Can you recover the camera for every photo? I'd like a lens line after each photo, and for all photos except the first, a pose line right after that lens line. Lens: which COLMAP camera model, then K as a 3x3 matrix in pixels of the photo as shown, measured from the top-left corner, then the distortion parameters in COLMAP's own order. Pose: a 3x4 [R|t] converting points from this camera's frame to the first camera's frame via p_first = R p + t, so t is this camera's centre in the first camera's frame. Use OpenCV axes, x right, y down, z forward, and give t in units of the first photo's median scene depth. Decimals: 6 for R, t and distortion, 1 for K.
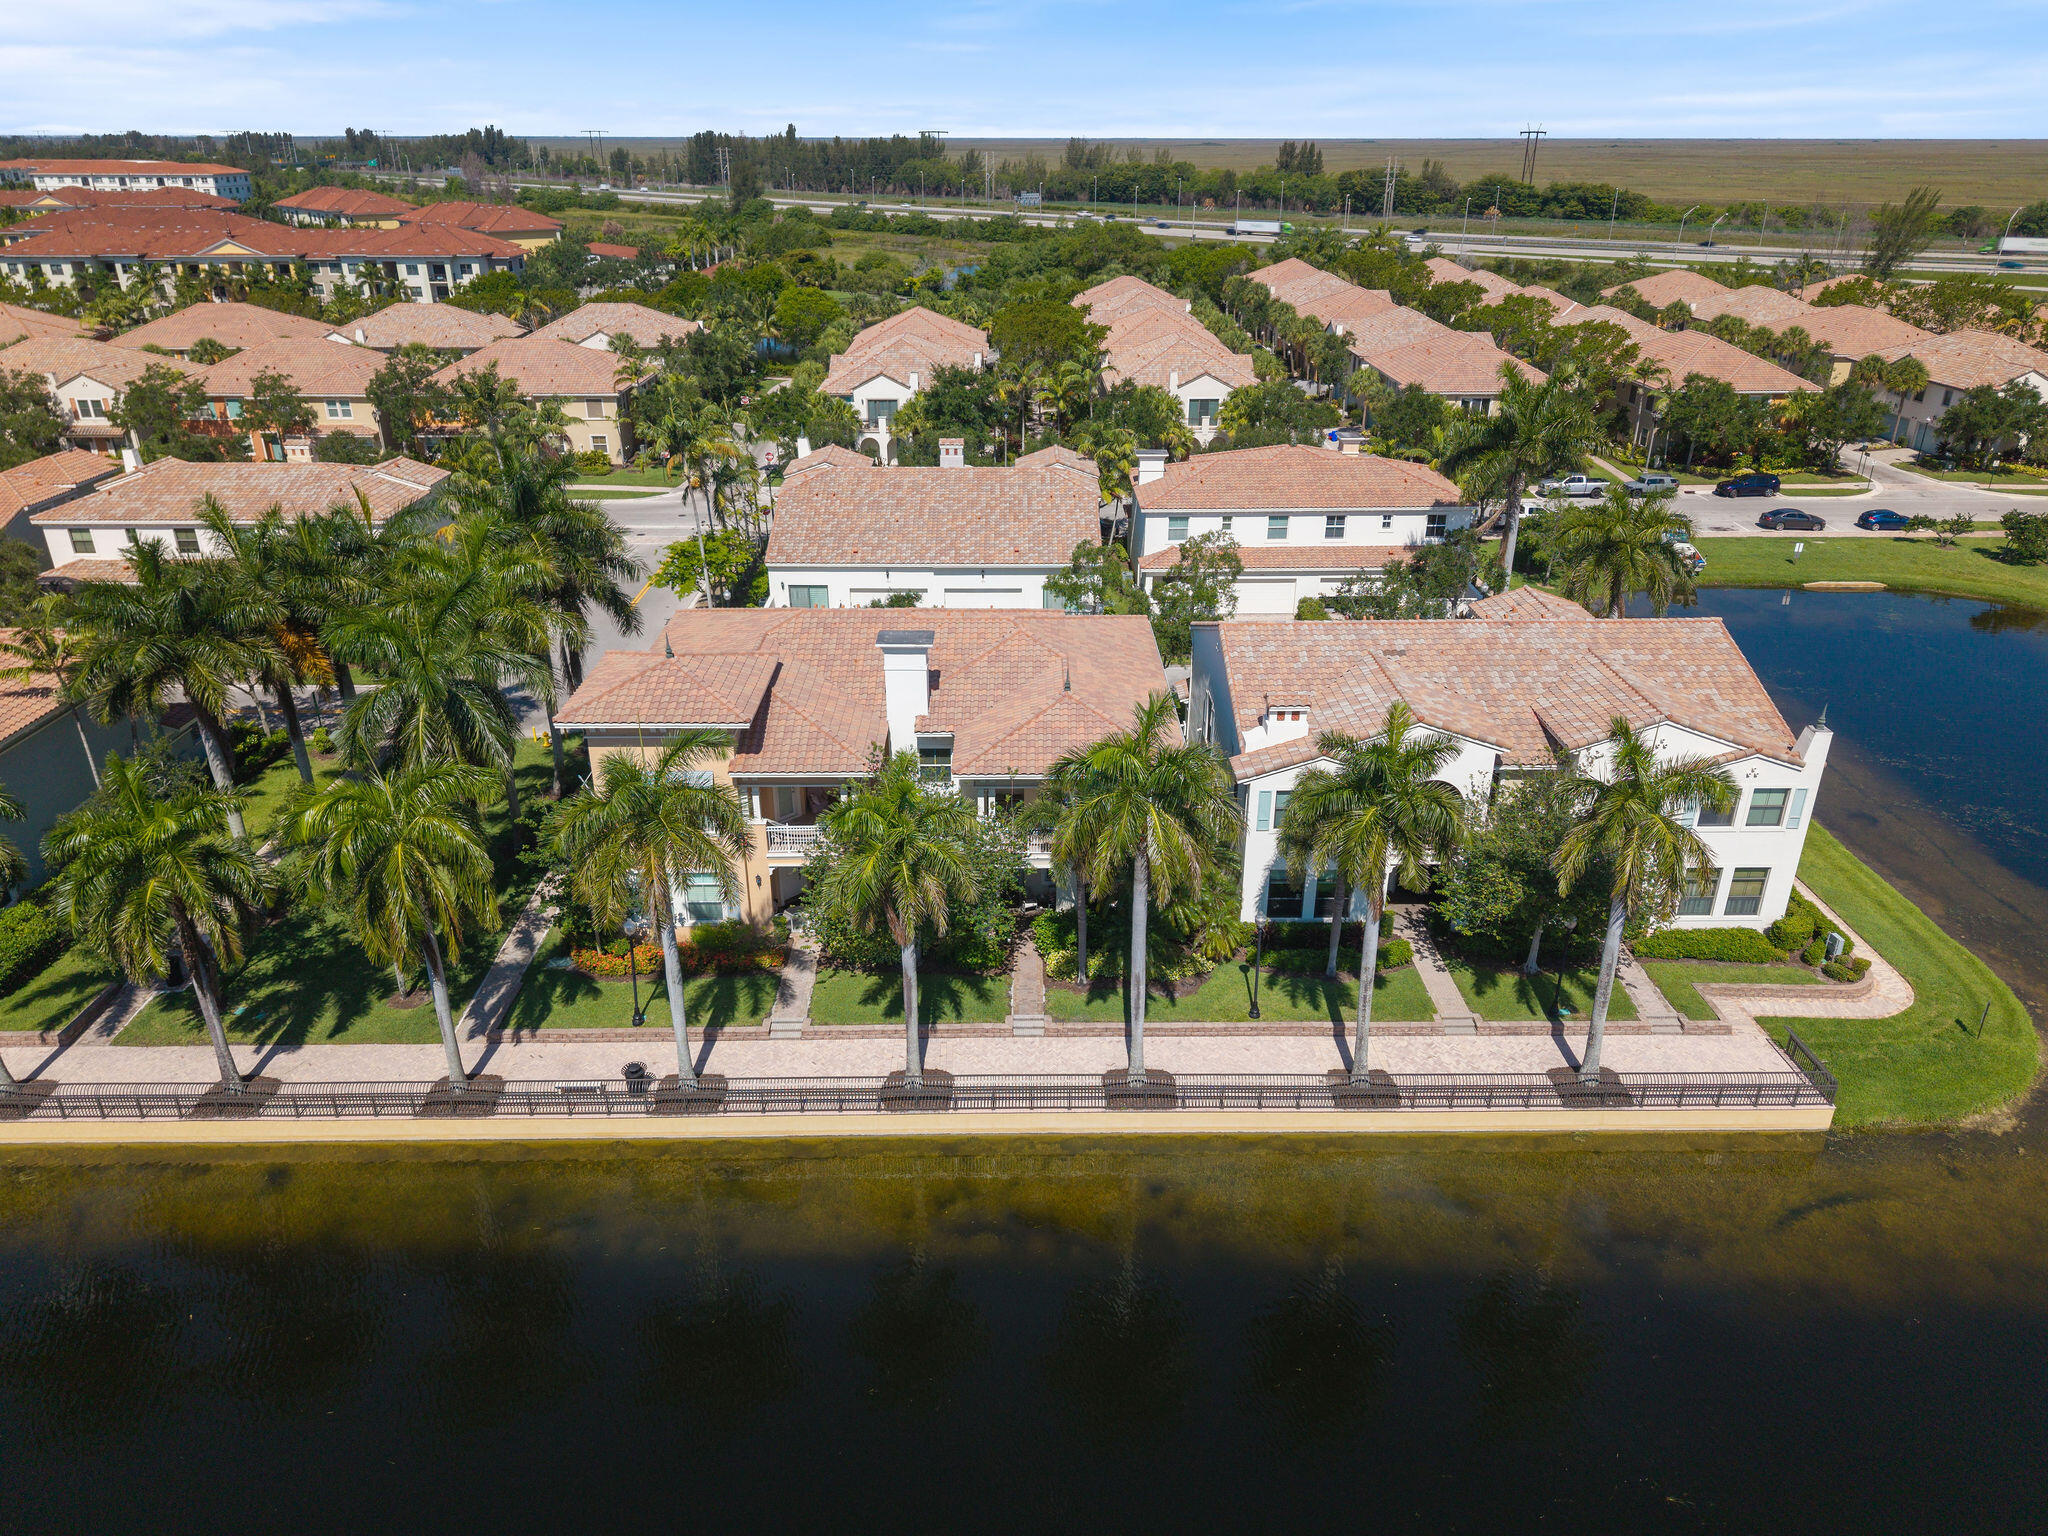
lens RADIAL K [[1395.9, 0, 1024.0], [0, 1395.9, 768.0], [0, 0, 1]] dist [-0.000015, 0.002136]
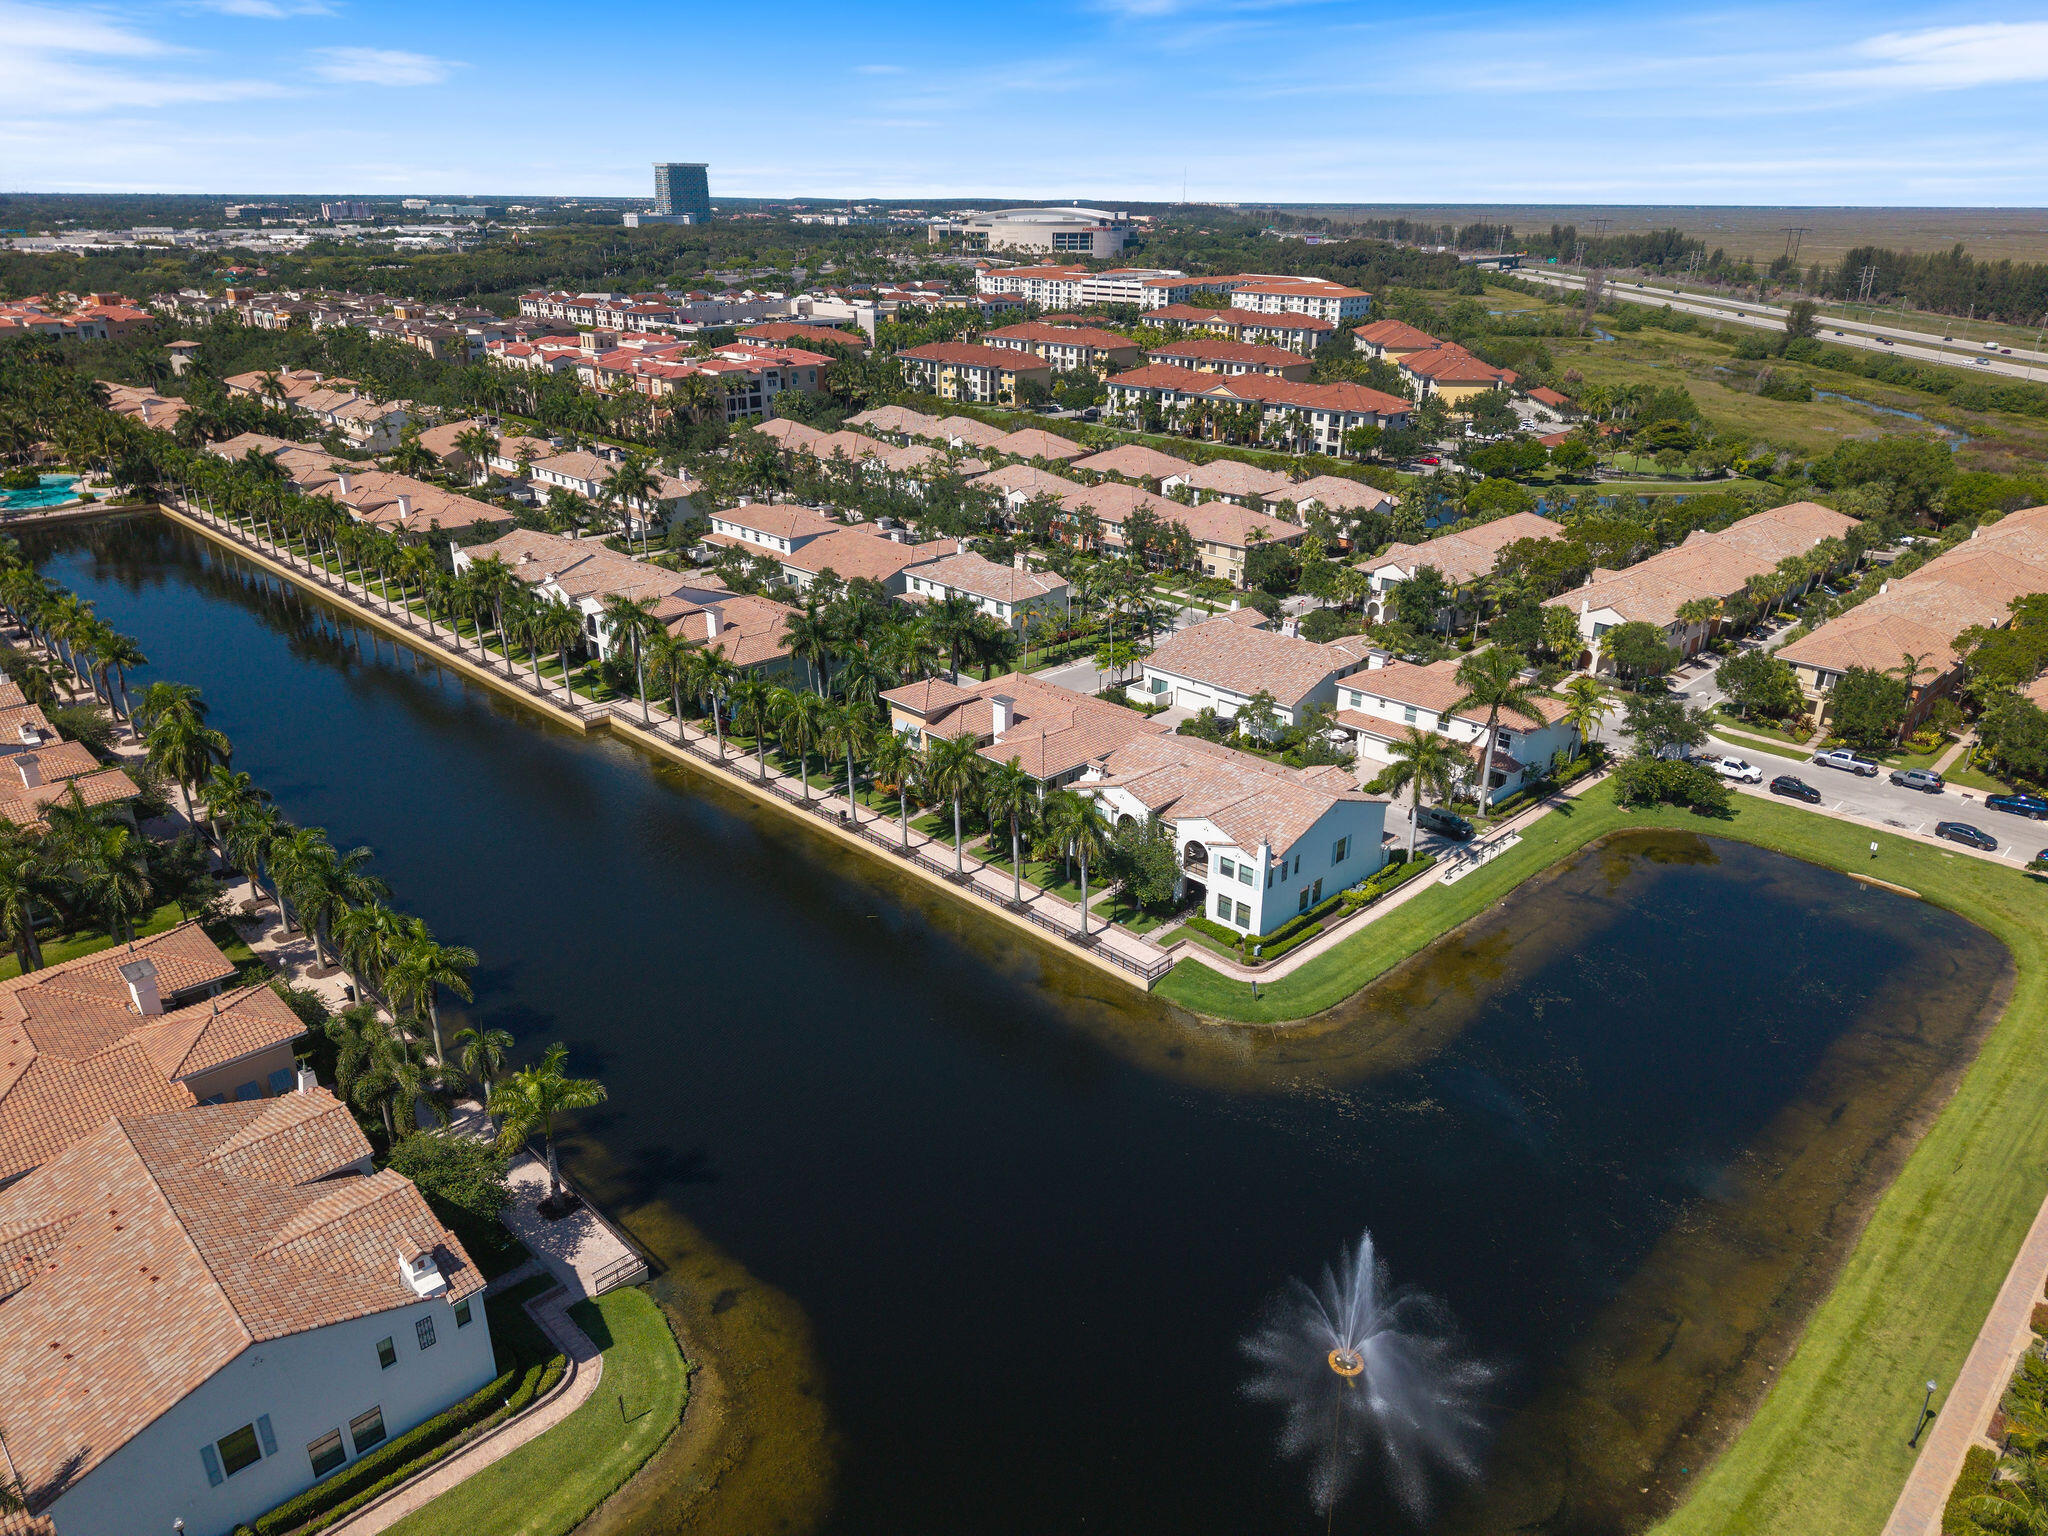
lens RADIAL K [[1384.5, 0, 1024.0], [0, 1384.5, 768.0], [0, 0, 1]] dist [0.046503, -0.056451]
pose [[0.690930, 0.278555, -0.667100, 0.854909], [-0.301985, 0.949626, 0.083754, -0.102998], [0.656826, 0.143586, 0.740245, -0.409124]]
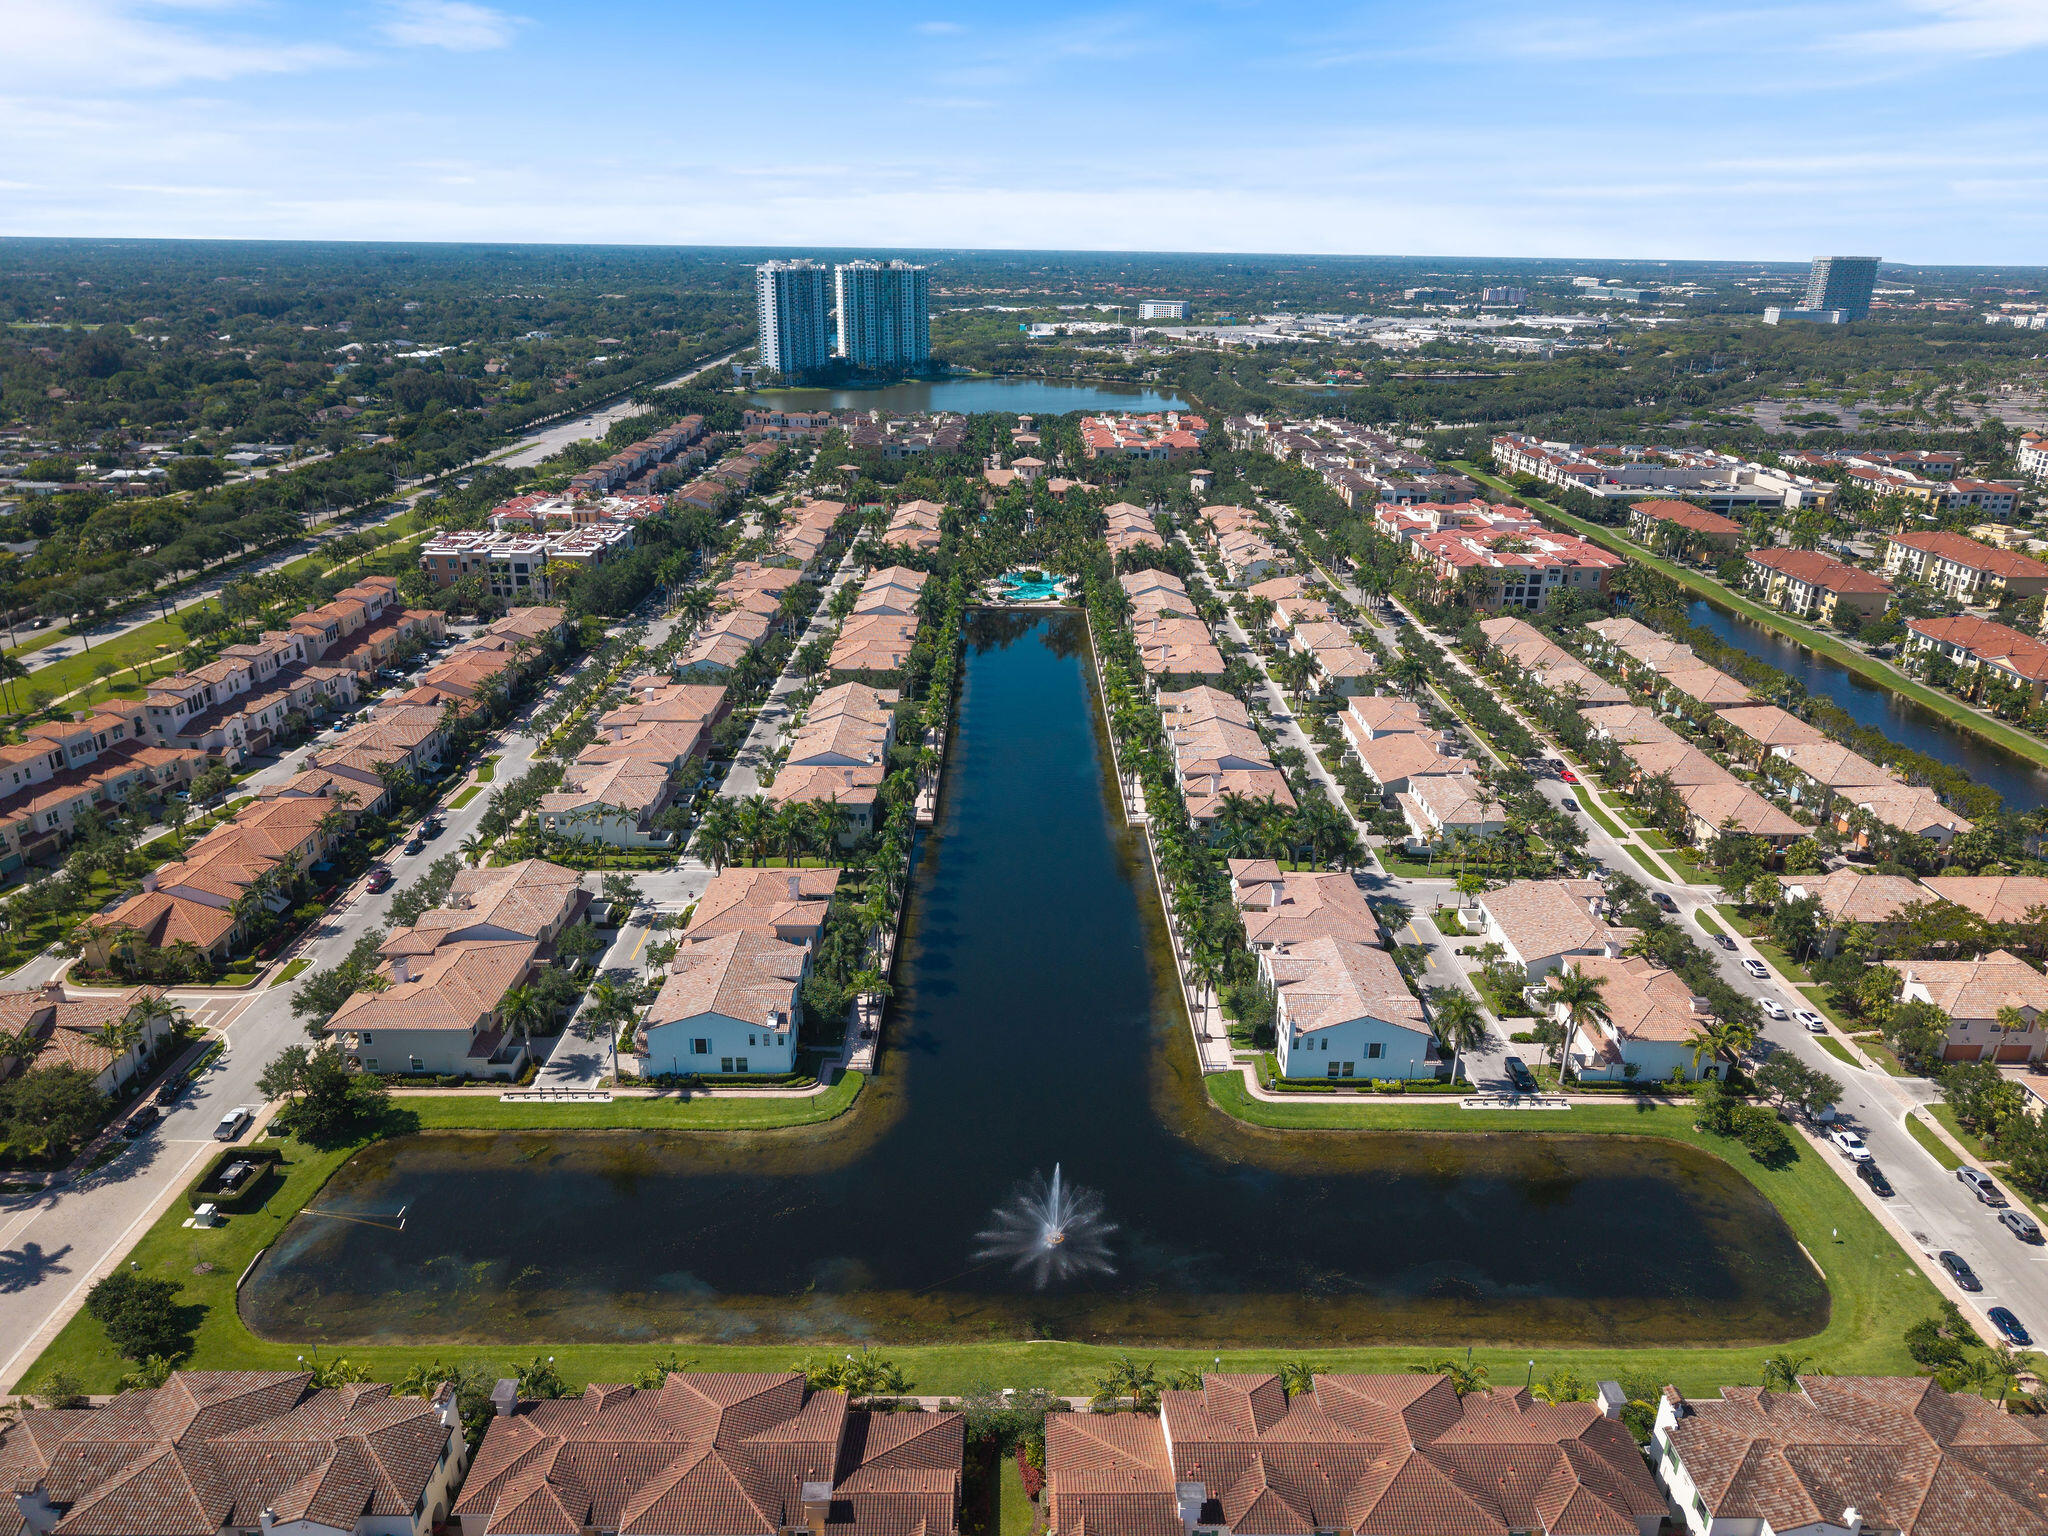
lens RADIAL K [[1384.5, 0, 1024.0], [0, 1384.5, 768.0], [0, 0, 1]] dist [0.046503, -0.056451]
pose [[-0.012221, 0.356914, -0.934057, 1.790624], [-0.422911, 0.844620, 0.328272, -0.702652], [0.906089, 0.399035, 0.140621, -0.162893]]
